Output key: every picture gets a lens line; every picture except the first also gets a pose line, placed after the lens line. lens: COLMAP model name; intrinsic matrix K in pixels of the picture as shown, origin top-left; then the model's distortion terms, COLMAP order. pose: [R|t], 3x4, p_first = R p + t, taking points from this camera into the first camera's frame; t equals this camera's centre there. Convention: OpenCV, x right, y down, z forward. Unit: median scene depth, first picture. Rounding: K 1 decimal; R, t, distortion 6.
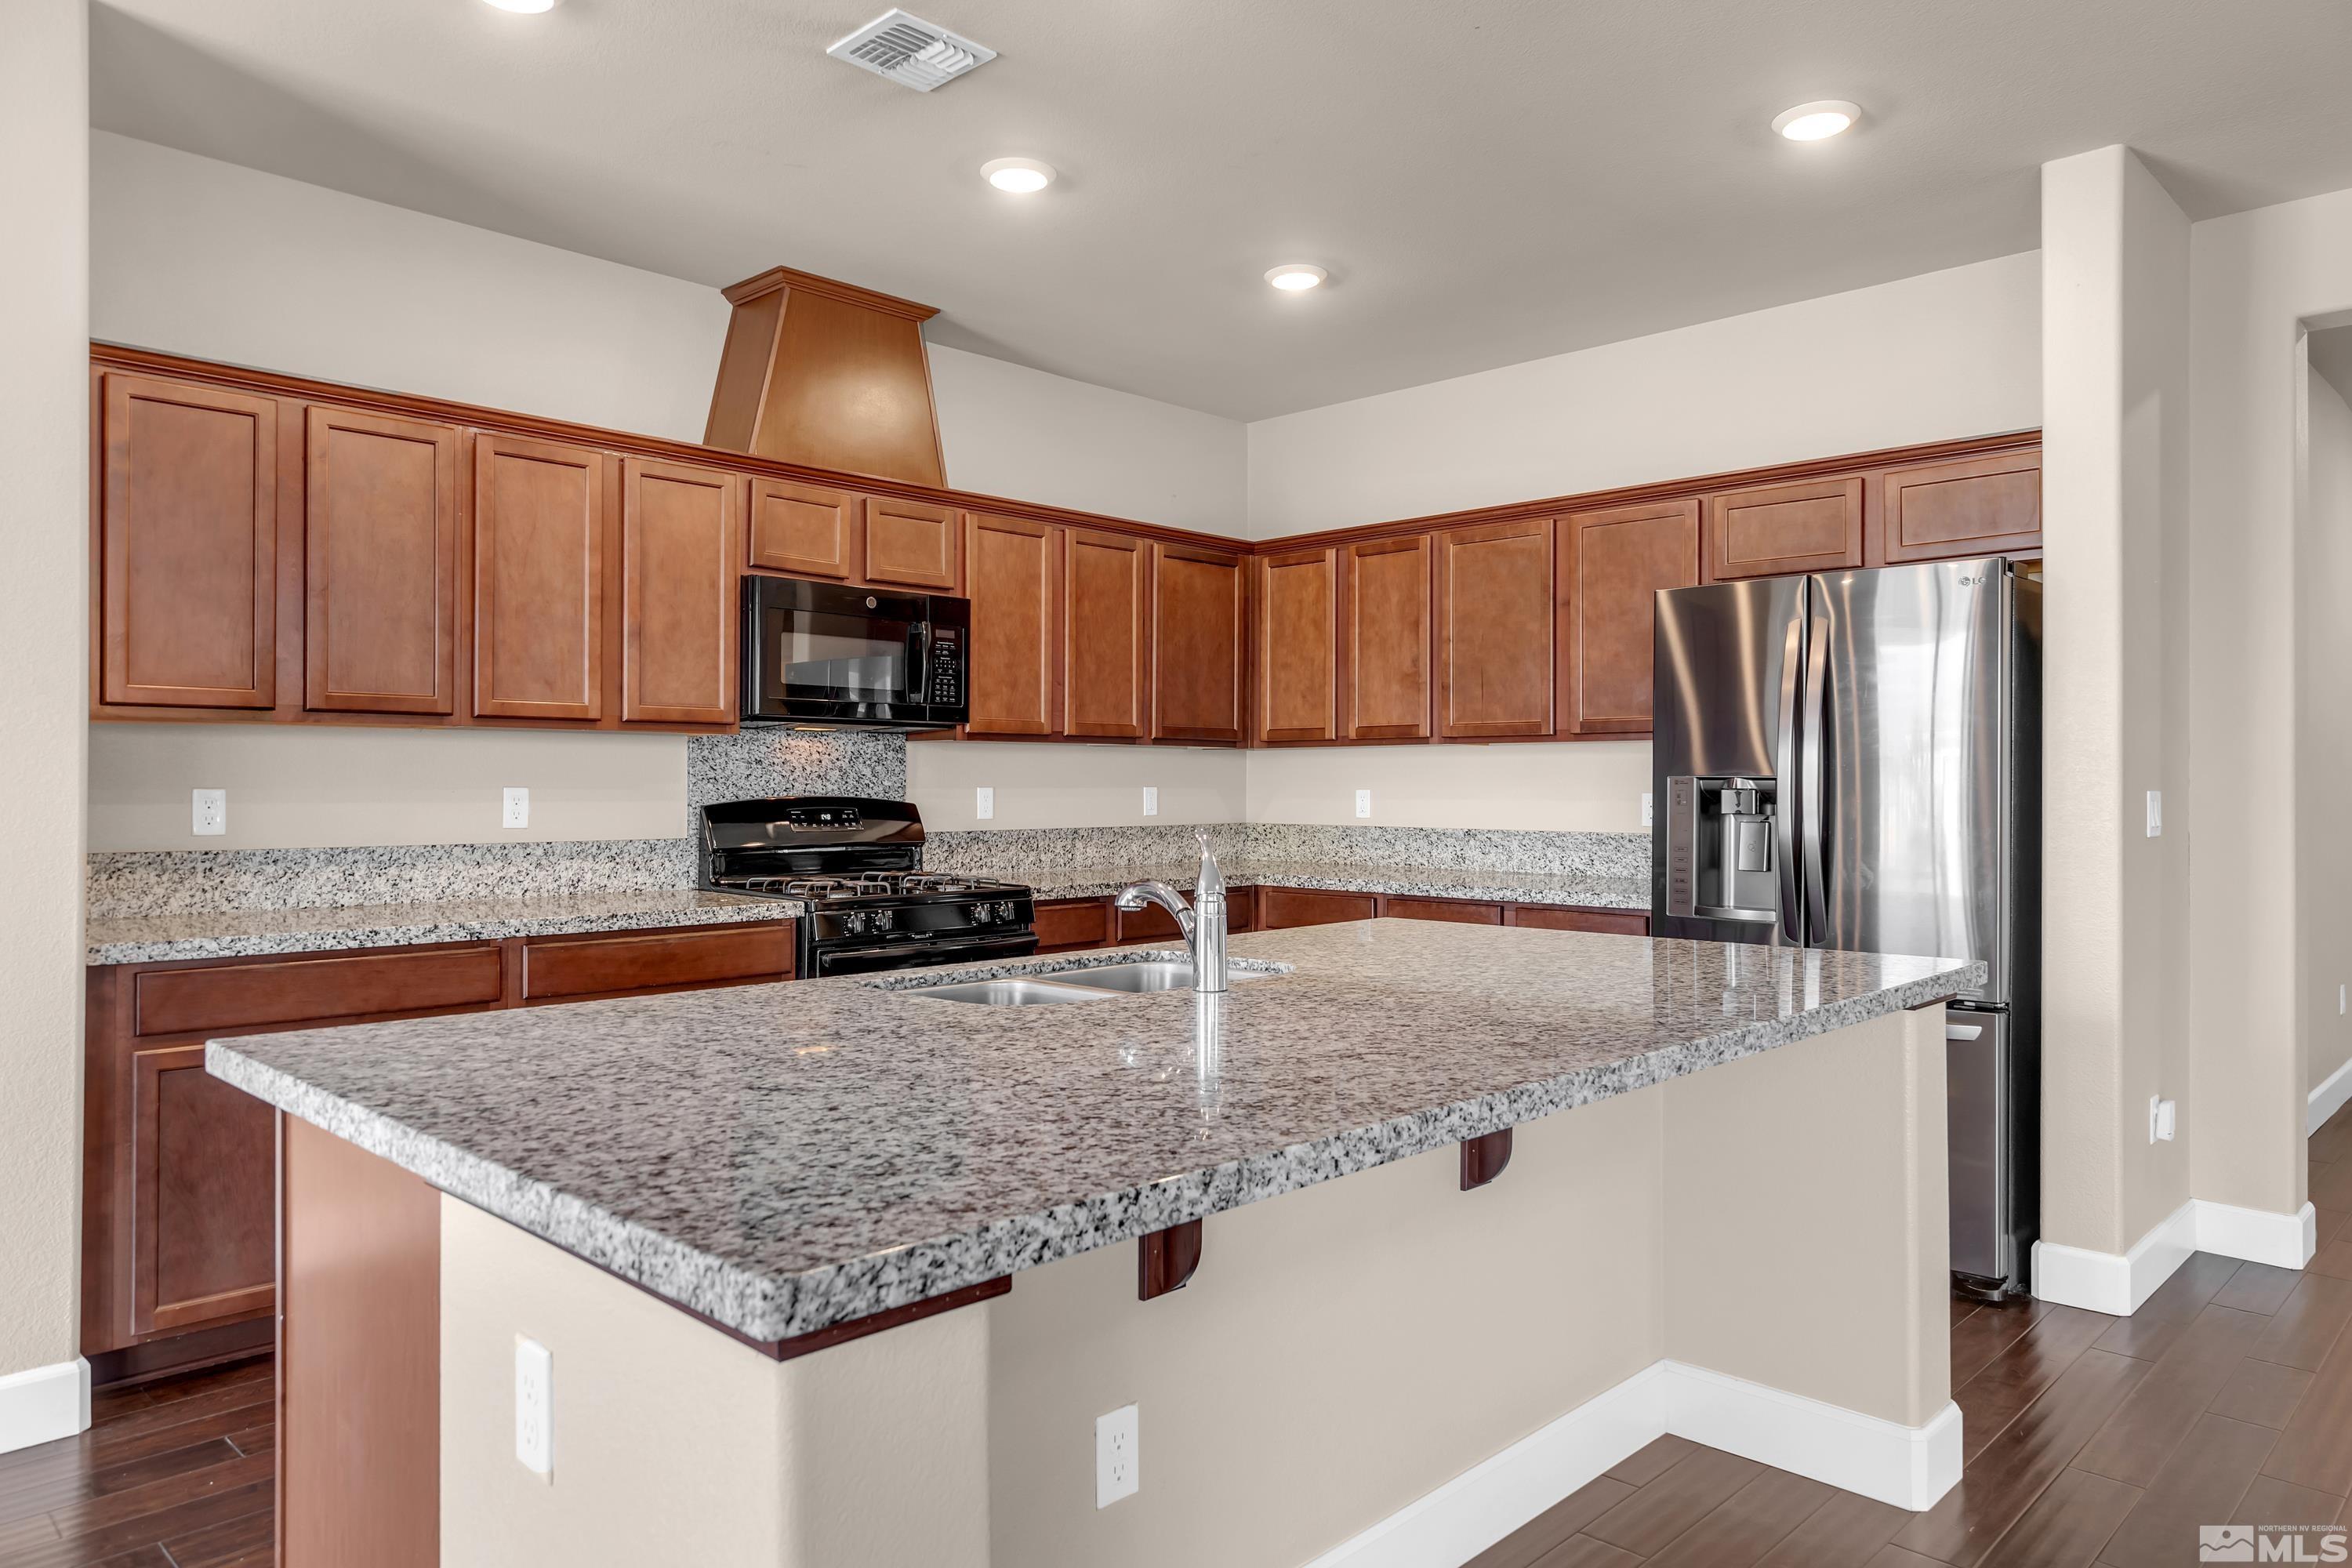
lens RADIAL K [[1520.6, 0, 1185.3], [0, 1520.6, 776.6], [0, 0, 1]] dist [0.003780, -0.002331]
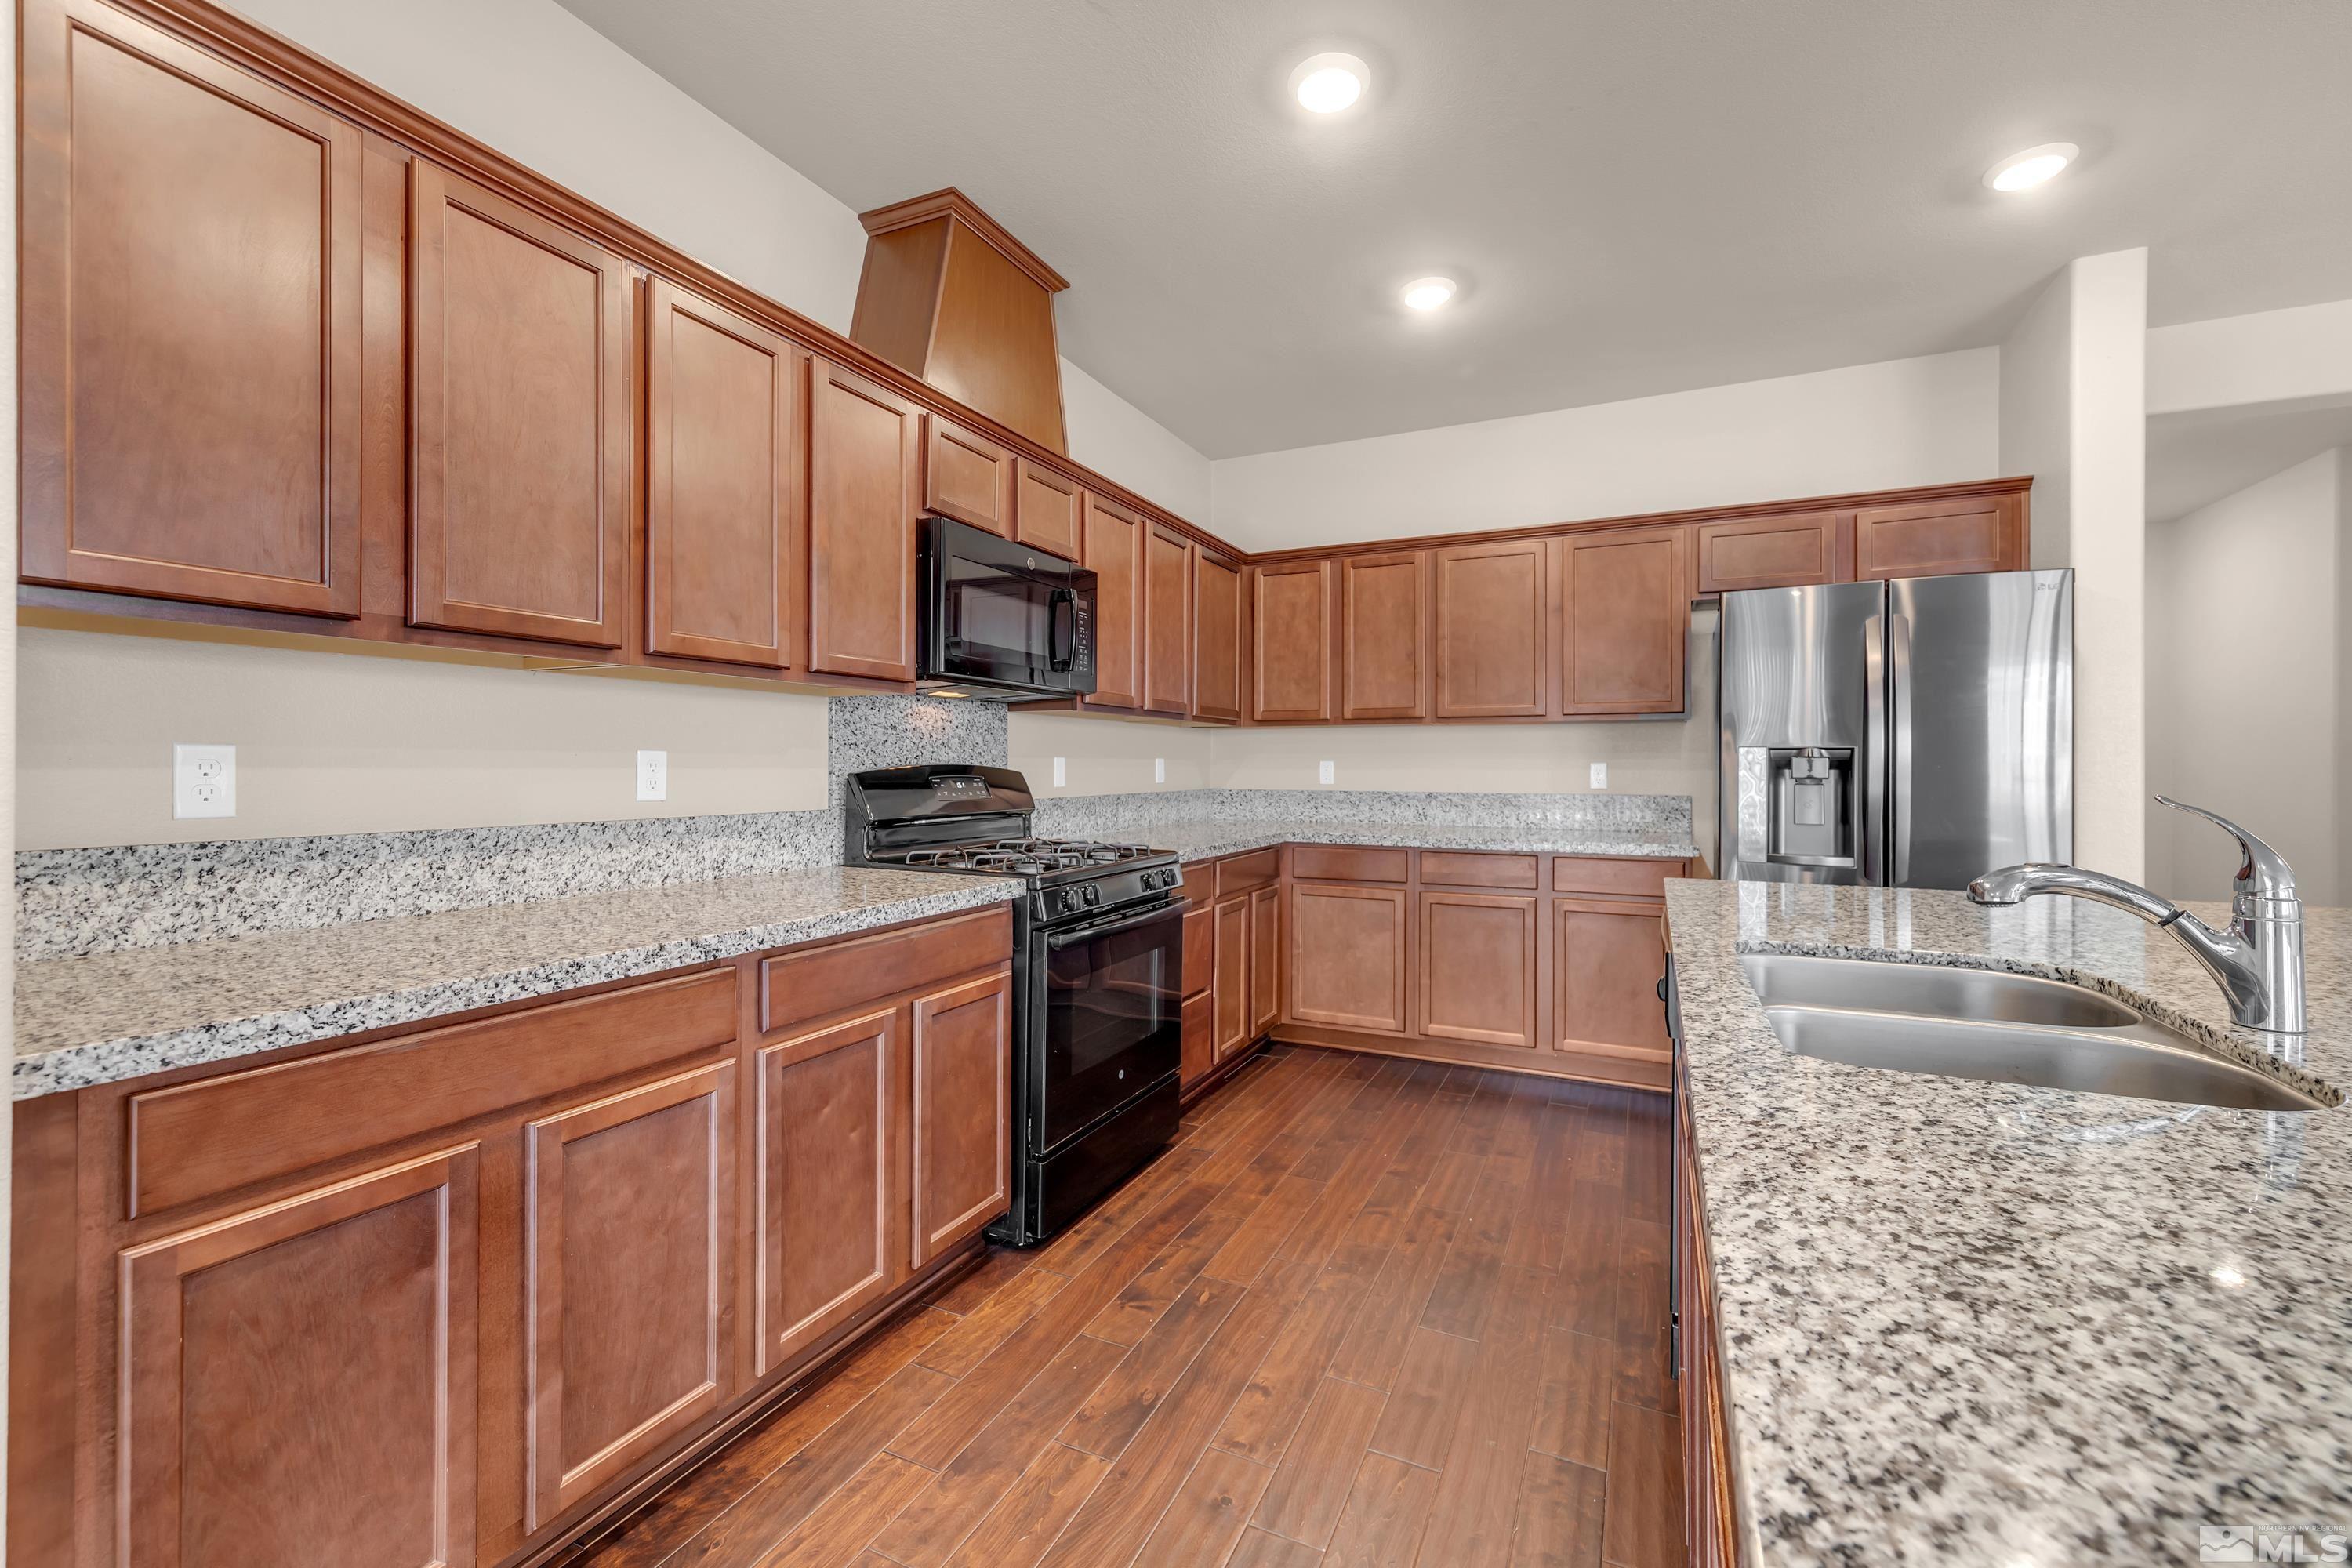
lens RADIAL K [[954.7, 0, 1199.5], [0, 954.7, 764.8], [0, 0, 1]] dist [0.001087, -0.000153]
pose [[0.943764, 0.001249, 0.330618, -0.339917], [-0.002860, 0.999986, 0.004388, 0.011893], [-0.330608, -0.005086, 0.943755, 0.432040]]
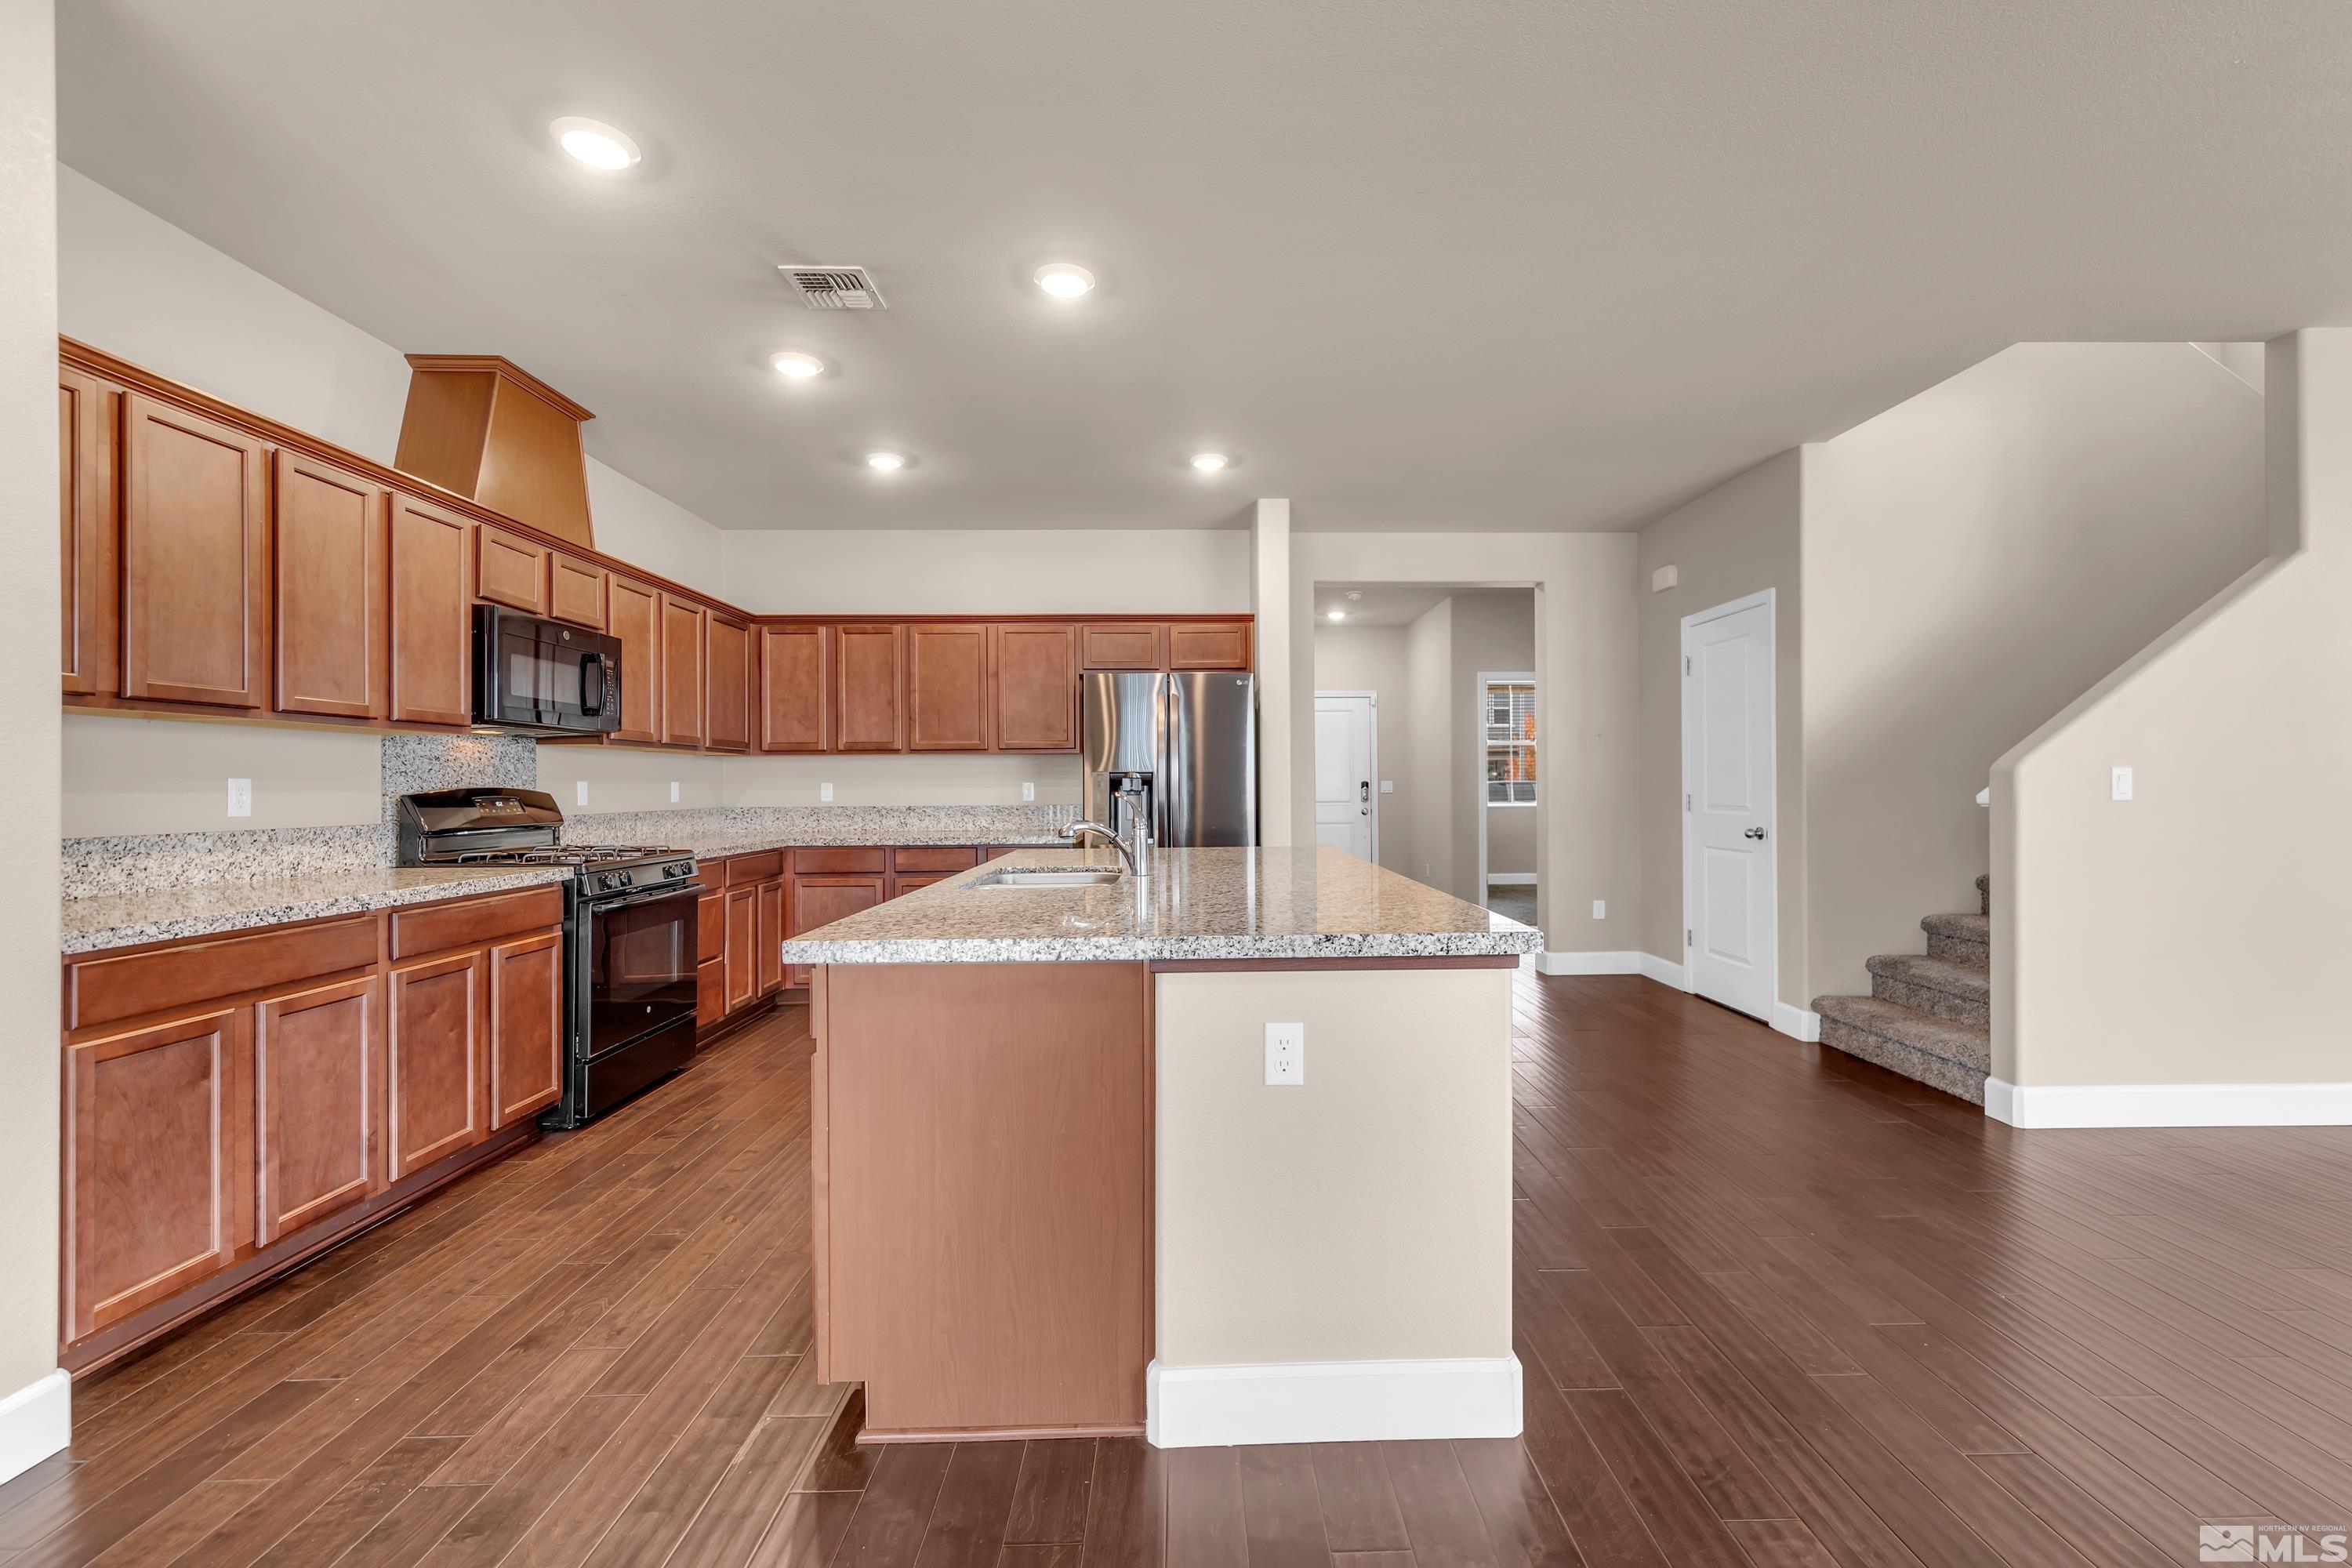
lens RADIAL K [[982.9, 0, 1210.9], [0, 982.9, 781.4], [0, 0, 1]] dist [0.001459, -0.000266]
pose [[0.695190, -0.002803, 0.718820, -0.472123], [0.004000, 0.999992, 0.000031, 0.012116], [-0.718815, 0.002854, 0.695196, 0.036481]]
